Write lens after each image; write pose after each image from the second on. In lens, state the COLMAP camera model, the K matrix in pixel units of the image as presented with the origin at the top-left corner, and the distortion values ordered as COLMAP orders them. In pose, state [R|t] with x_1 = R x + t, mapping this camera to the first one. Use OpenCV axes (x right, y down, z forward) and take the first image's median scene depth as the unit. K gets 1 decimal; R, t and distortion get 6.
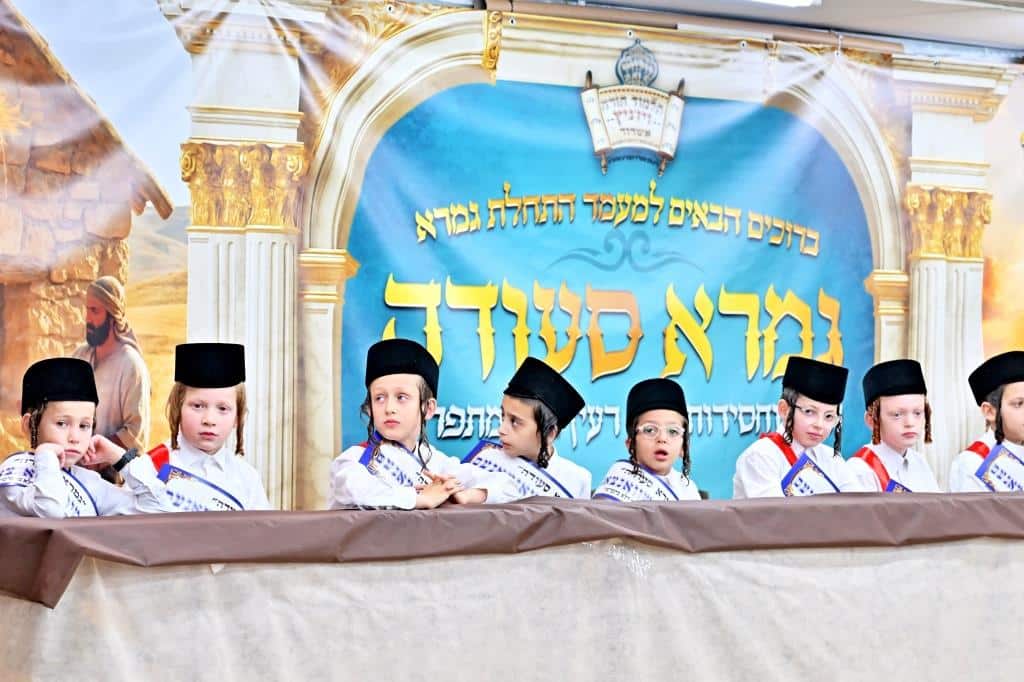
lens RADIAL K [[3388.2, 0, 512.0], [0, 3388.2, 341.0], [0, 0, 1]] dist [-0.006743, -0.489545]
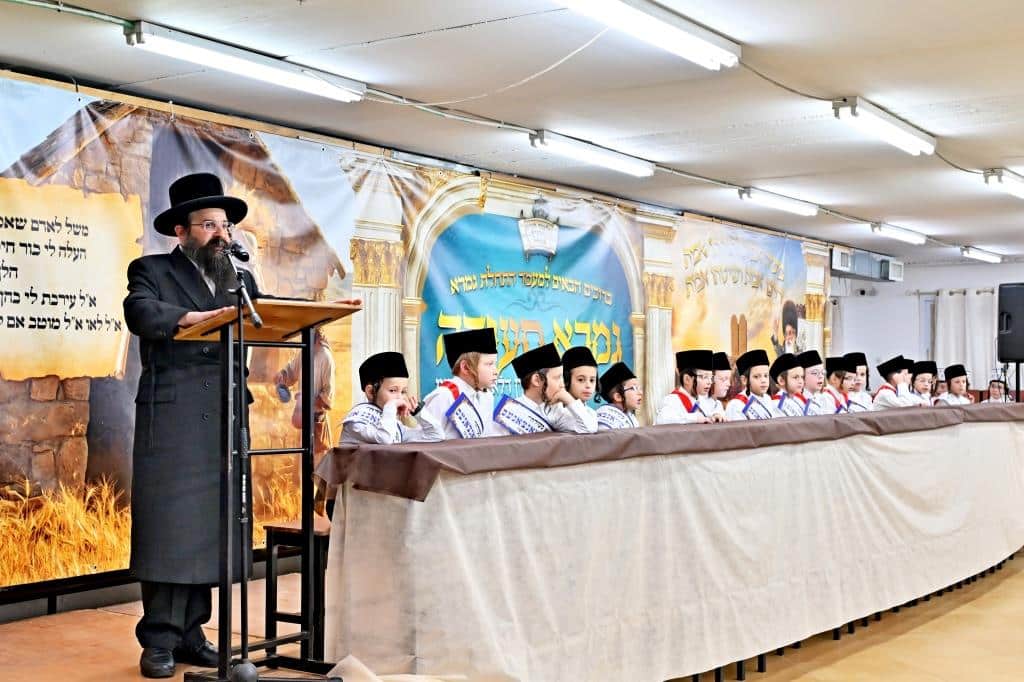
lens RADIAL K [[1342.5, 0, 512.0], [0, 1342.5, 341.0], [0, 0, 1]] dist [0.004216, 0.020769]
pose [[0.972824, 0.001169, 0.231542, -0.168181], [0.001086, 0.999953, -0.009609, 0.004721], [-0.231542, 0.009599, 0.972777, 0.239537]]
